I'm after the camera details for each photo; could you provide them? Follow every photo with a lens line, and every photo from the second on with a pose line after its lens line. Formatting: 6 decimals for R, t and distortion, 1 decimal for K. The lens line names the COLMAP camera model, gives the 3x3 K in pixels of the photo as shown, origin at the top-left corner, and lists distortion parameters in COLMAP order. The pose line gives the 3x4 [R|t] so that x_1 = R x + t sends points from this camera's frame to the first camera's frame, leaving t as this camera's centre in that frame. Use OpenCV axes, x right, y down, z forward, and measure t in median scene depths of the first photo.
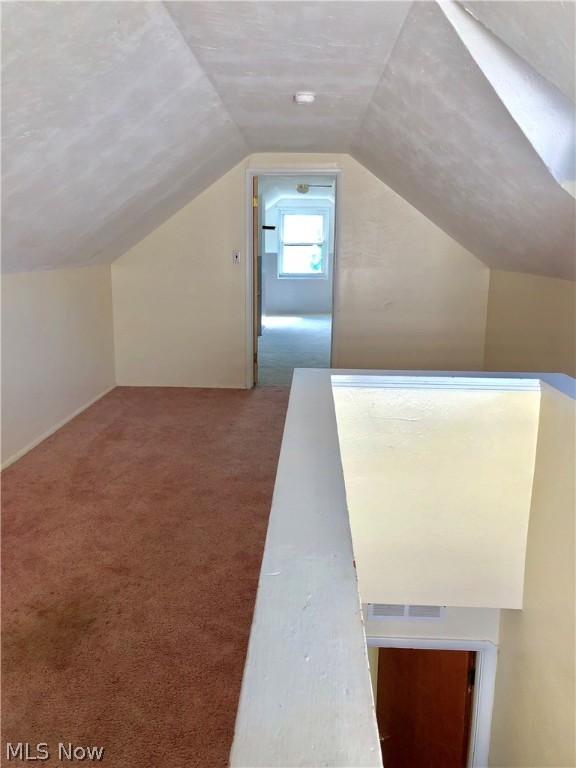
lens RADIAL K [[641.2, 0, 286.7], [0, 641.2, 383.8], [0, 0, 1]] dist [-0.003830, -0.016714]
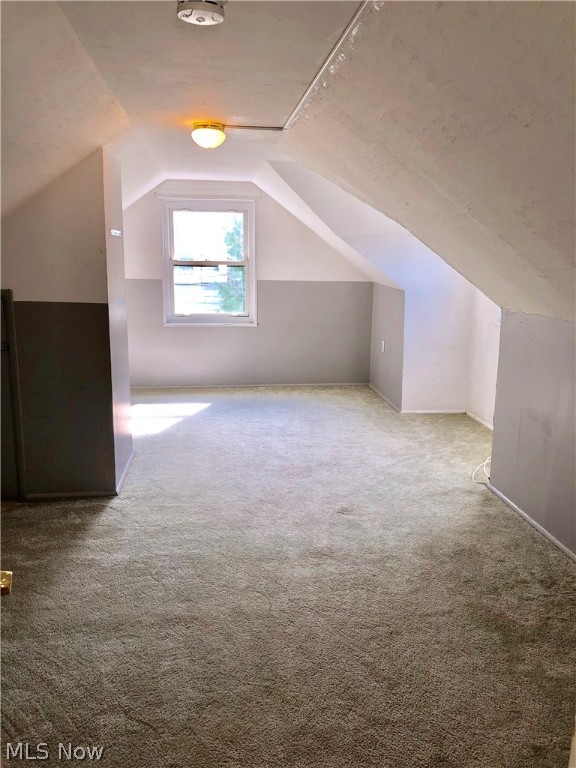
lens RADIAL K [[641.2, 0, 288.5], [0, 641.2, 384.9], [0, 0, 1]] dist [-0.003830, -0.016714]
pose [[0.969672, -0.027891, 0.242812, -0.044567], [0.035139, 0.999055, -0.025570, -0.096574], [-0.241870, 0.033327, 0.969736, 0.451435]]
